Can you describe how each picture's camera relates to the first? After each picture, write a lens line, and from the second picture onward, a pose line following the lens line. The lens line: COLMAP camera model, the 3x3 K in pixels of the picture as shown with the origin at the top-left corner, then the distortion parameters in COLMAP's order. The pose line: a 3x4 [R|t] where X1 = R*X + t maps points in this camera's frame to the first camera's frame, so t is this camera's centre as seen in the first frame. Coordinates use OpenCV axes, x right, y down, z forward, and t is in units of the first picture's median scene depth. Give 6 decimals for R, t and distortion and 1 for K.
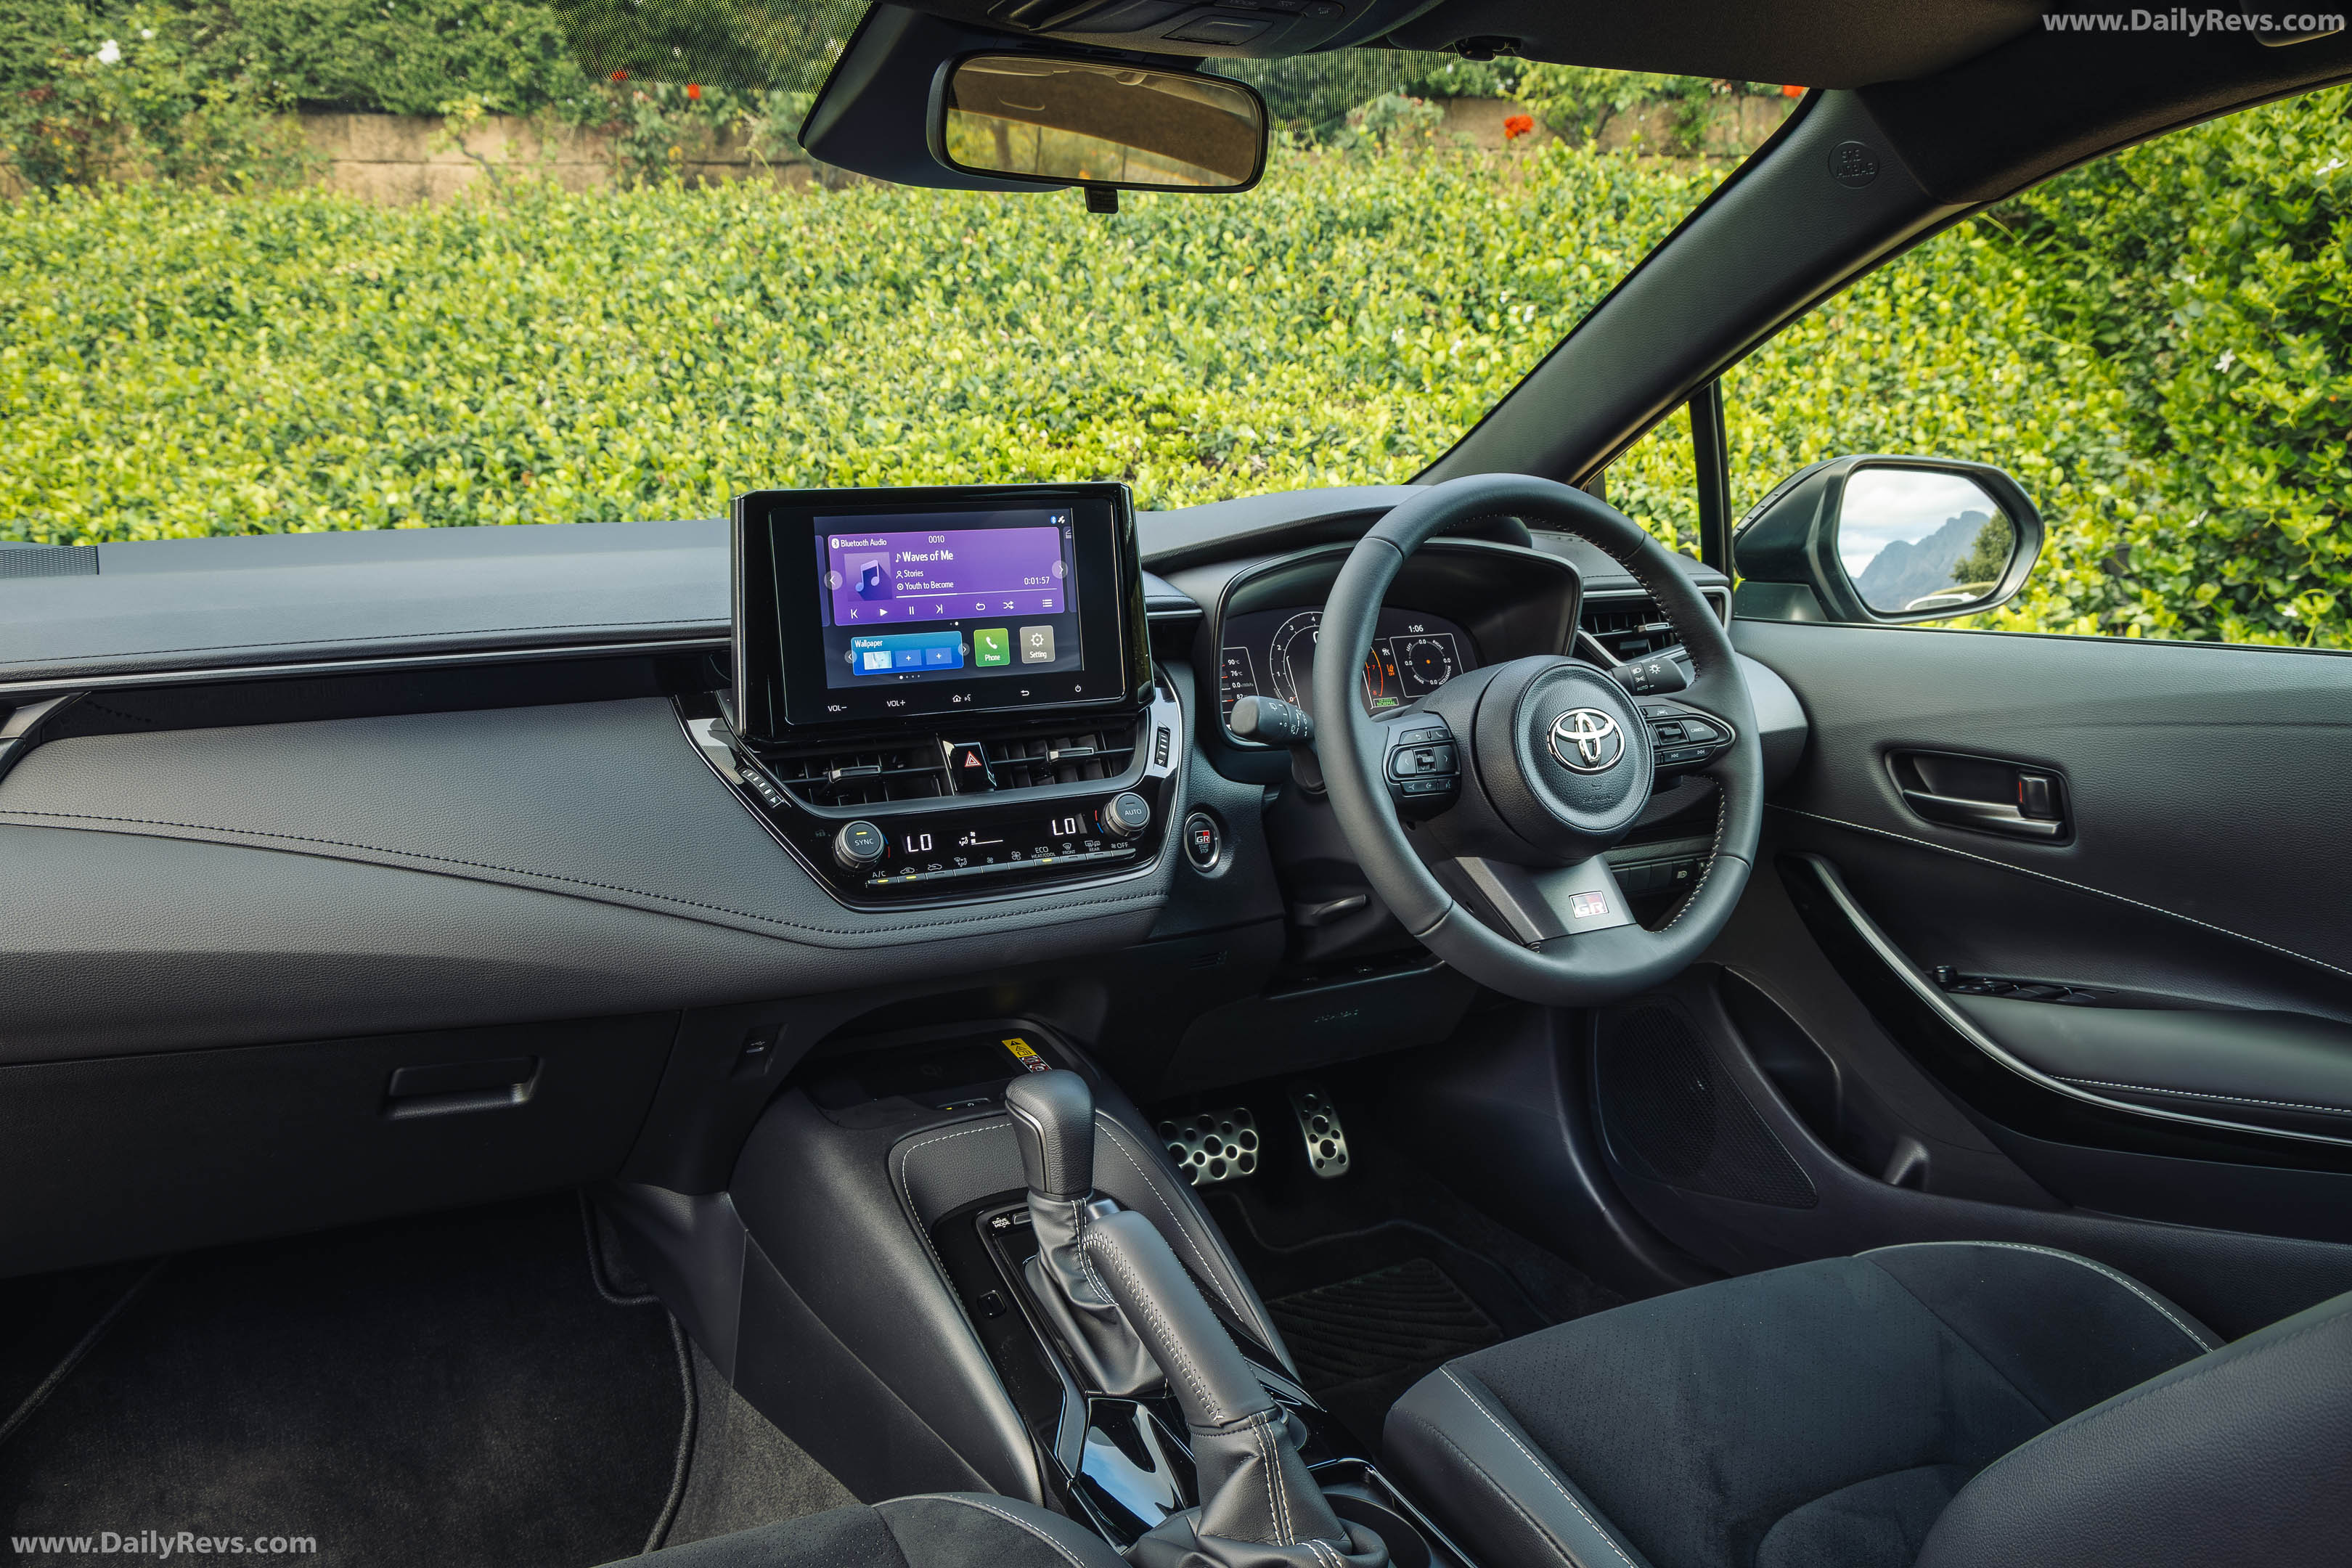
lens RADIAL K [[2006.3, 0, 1198.0], [0, 2006.3, 789.6], [0, 0, 1]] dist [0.025064, -0.001067]
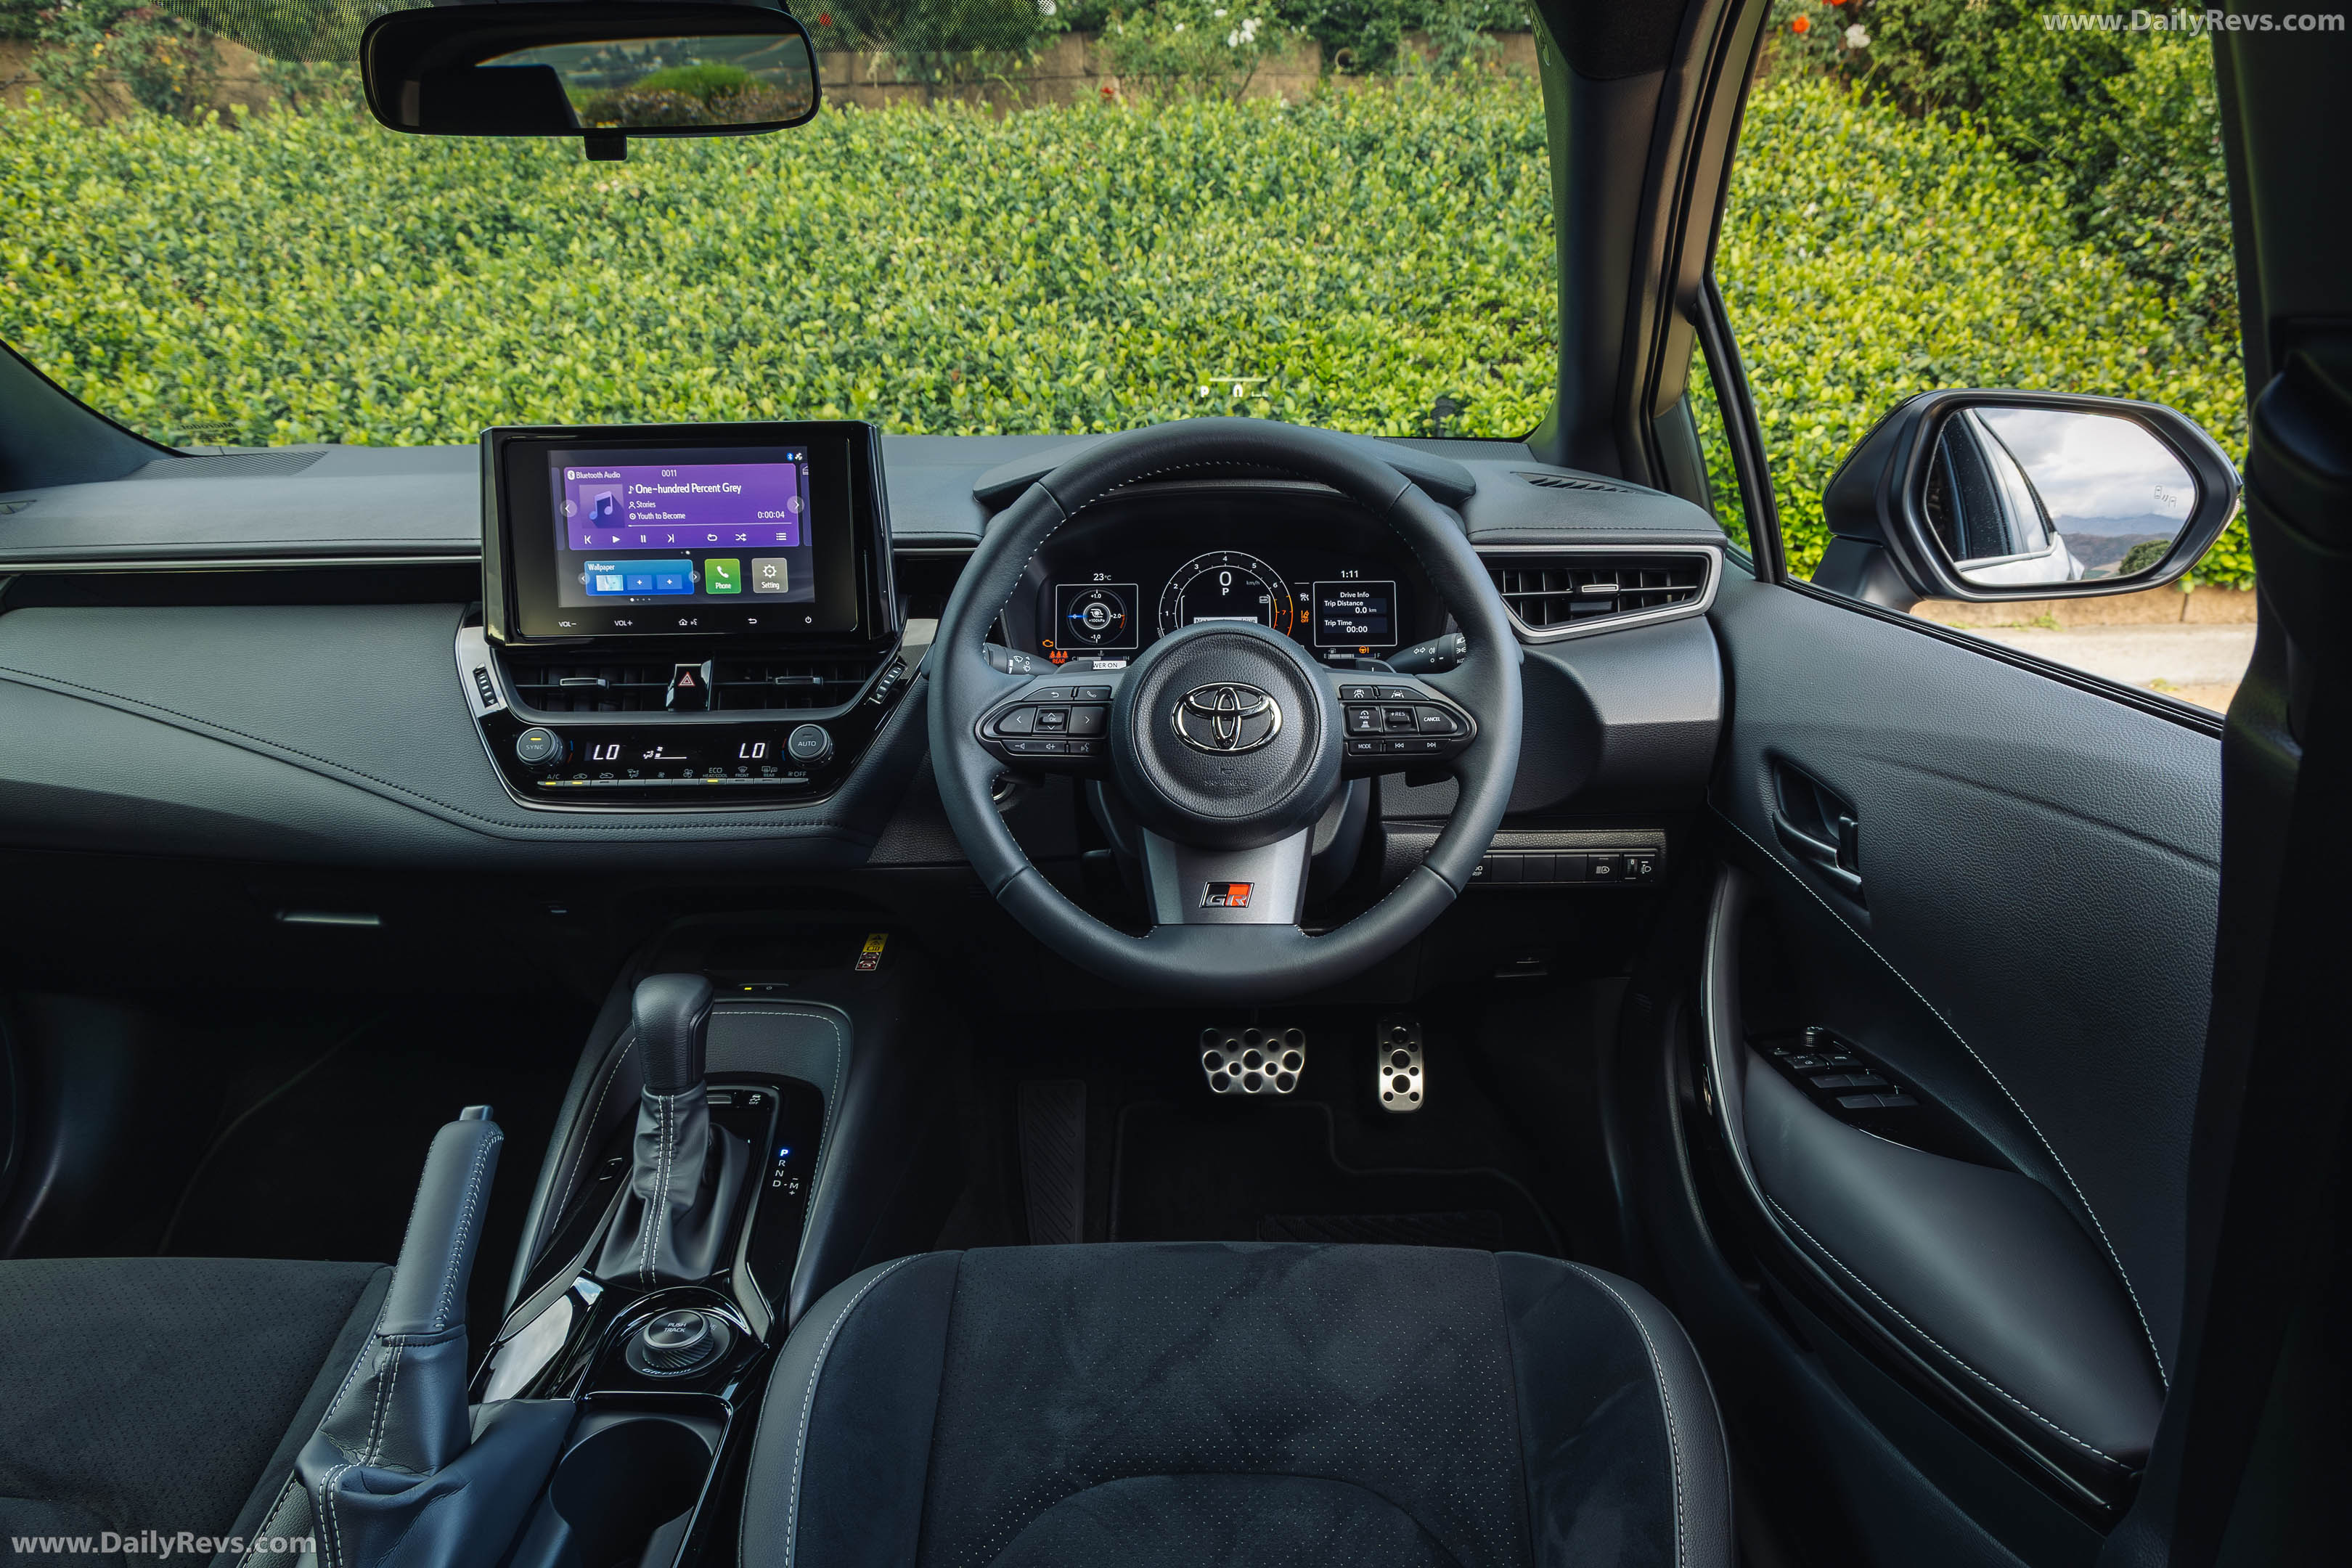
lens RADIAL K [[1730.0, 0, 1224.4], [0, 1730.0, 805.6], [0, 0, 1]] dist [-0.000679, 0.001741]
pose [[0.858880, 0.128978, -0.495671, 0.608679], [-0.080556, 0.989746, 0.117957, -0.081319], [0.505802, -0.061381, 0.860463, 0.338621]]
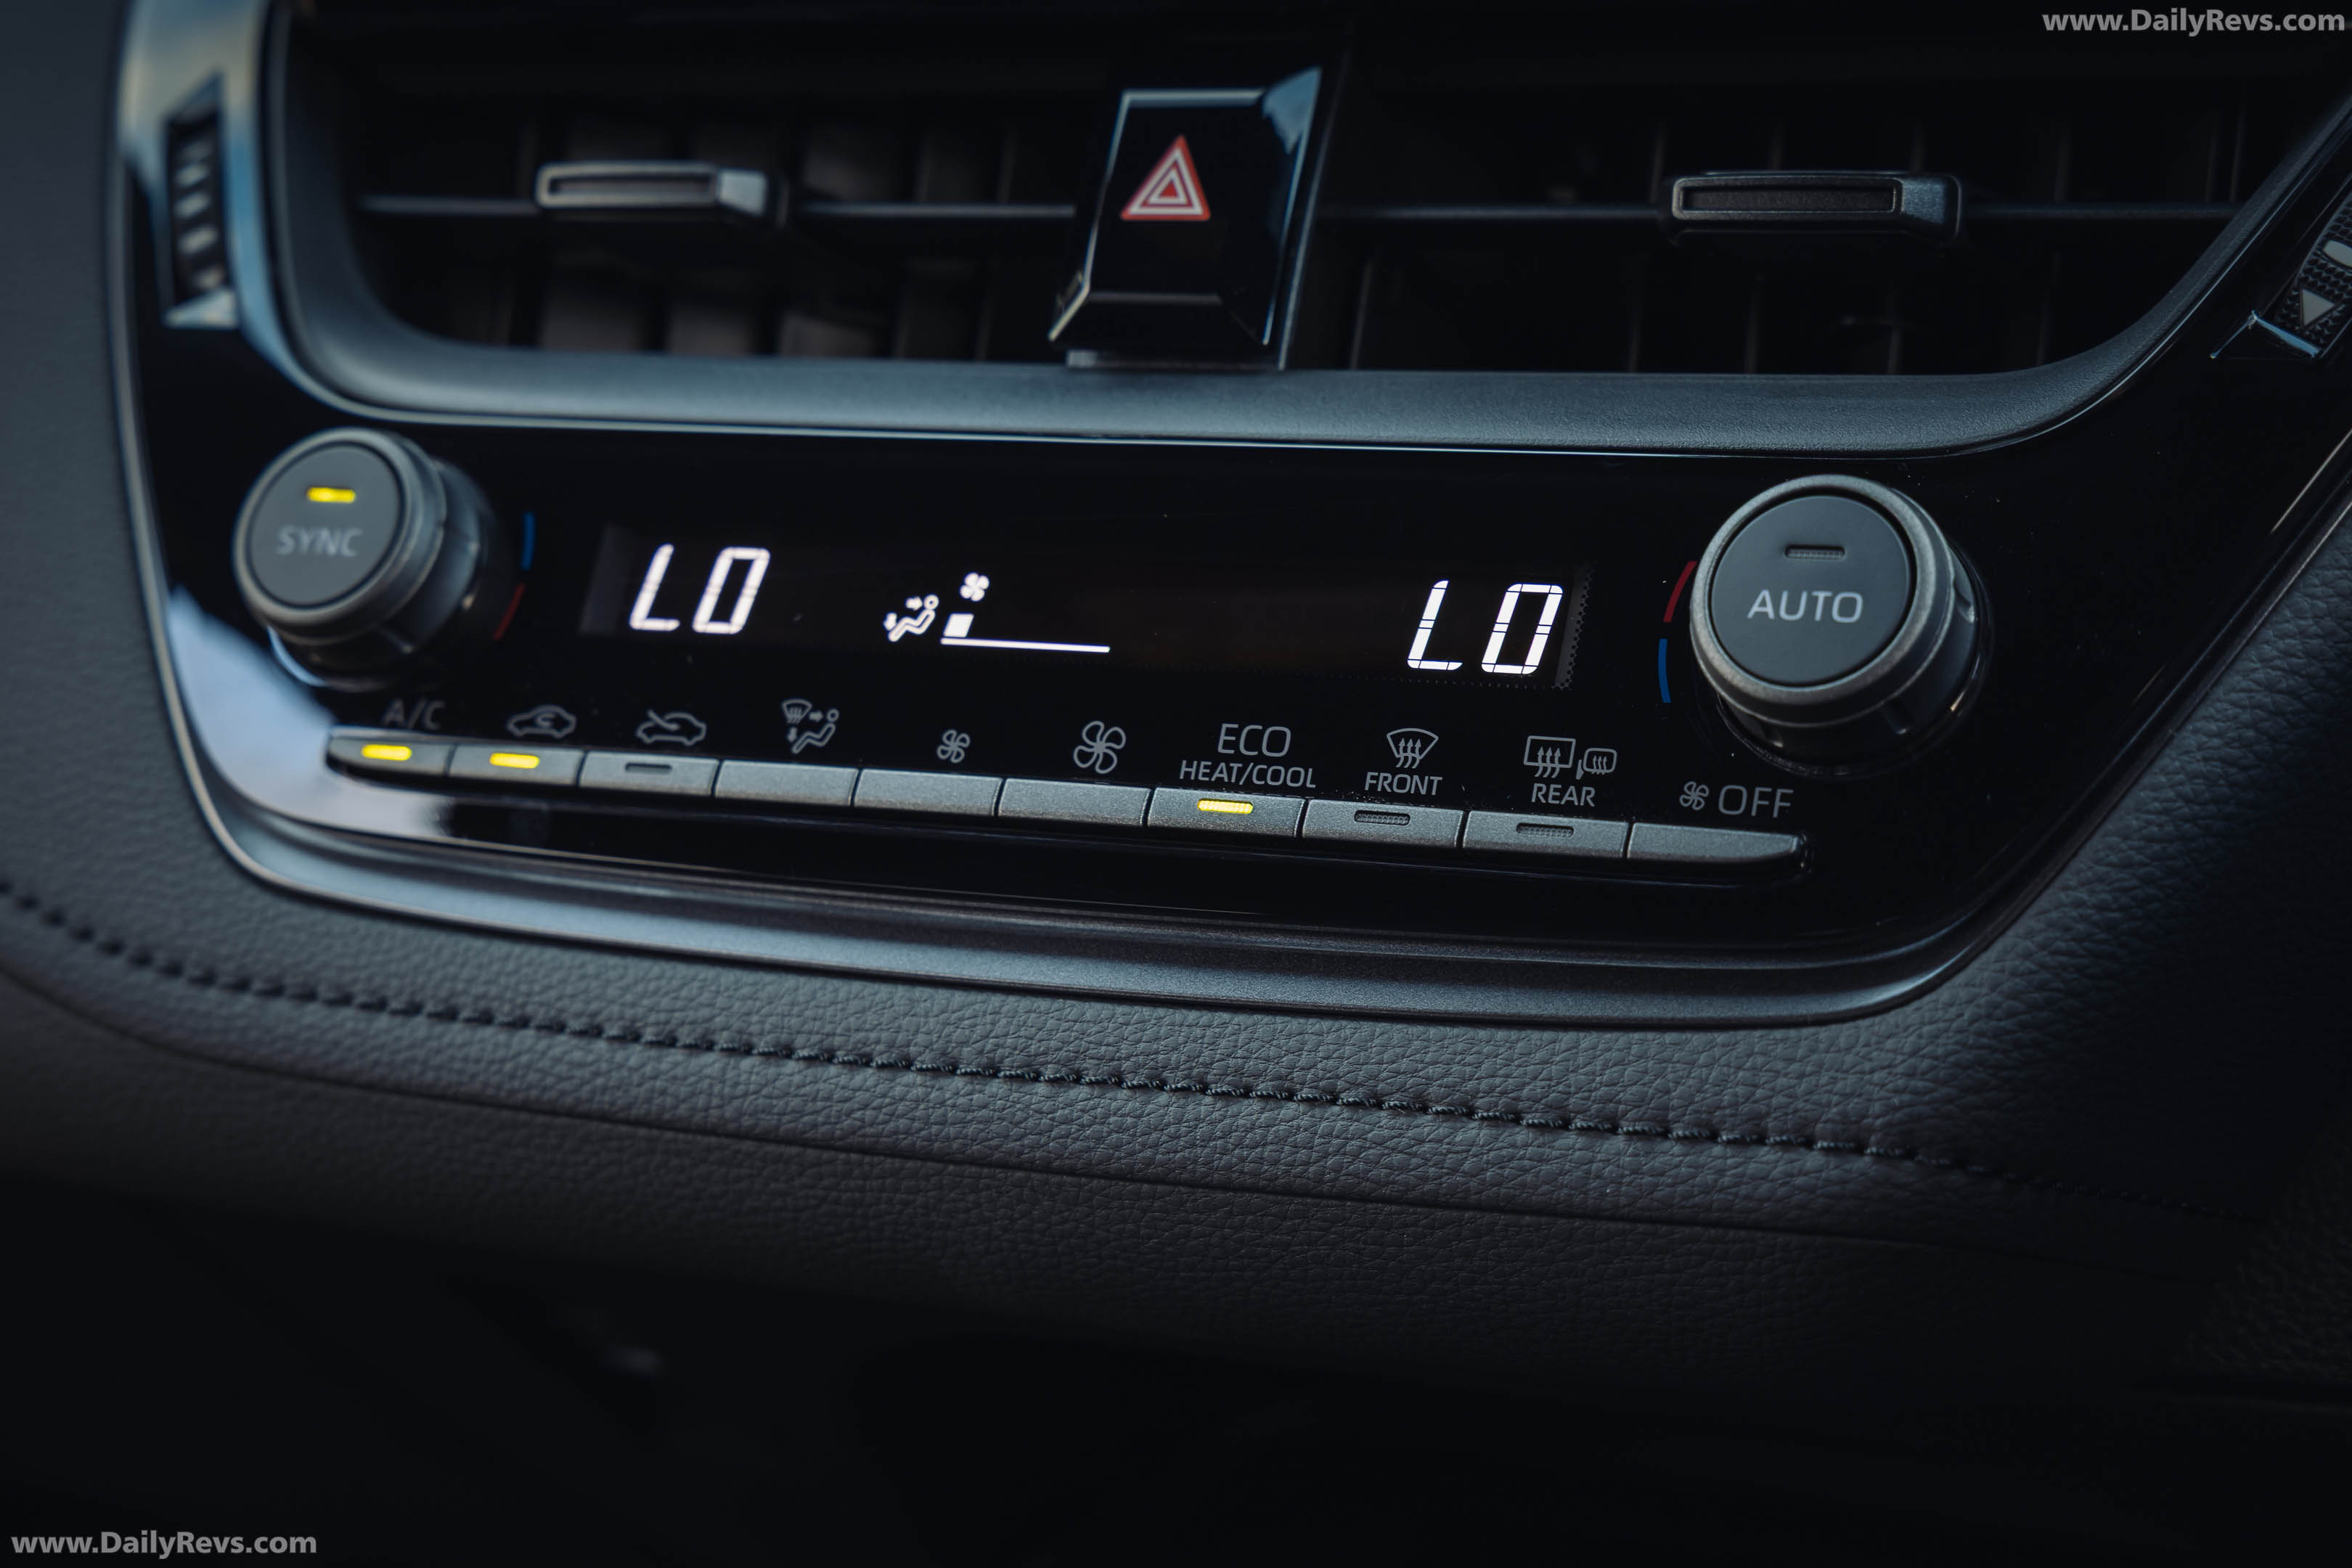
lens RADIAL K [[4584.2, 0, 1191.0], [0, 4584.2, 761.8], [0, 0, 1]] dist [0.043825, 0.000000]
pose [[0.556871, 0.190430, -0.808475, 0.235283], [-0.082617, 0.981236, 0.174216, -0.036052], [0.826480, -0.030222, 0.562154, 0.766052]]
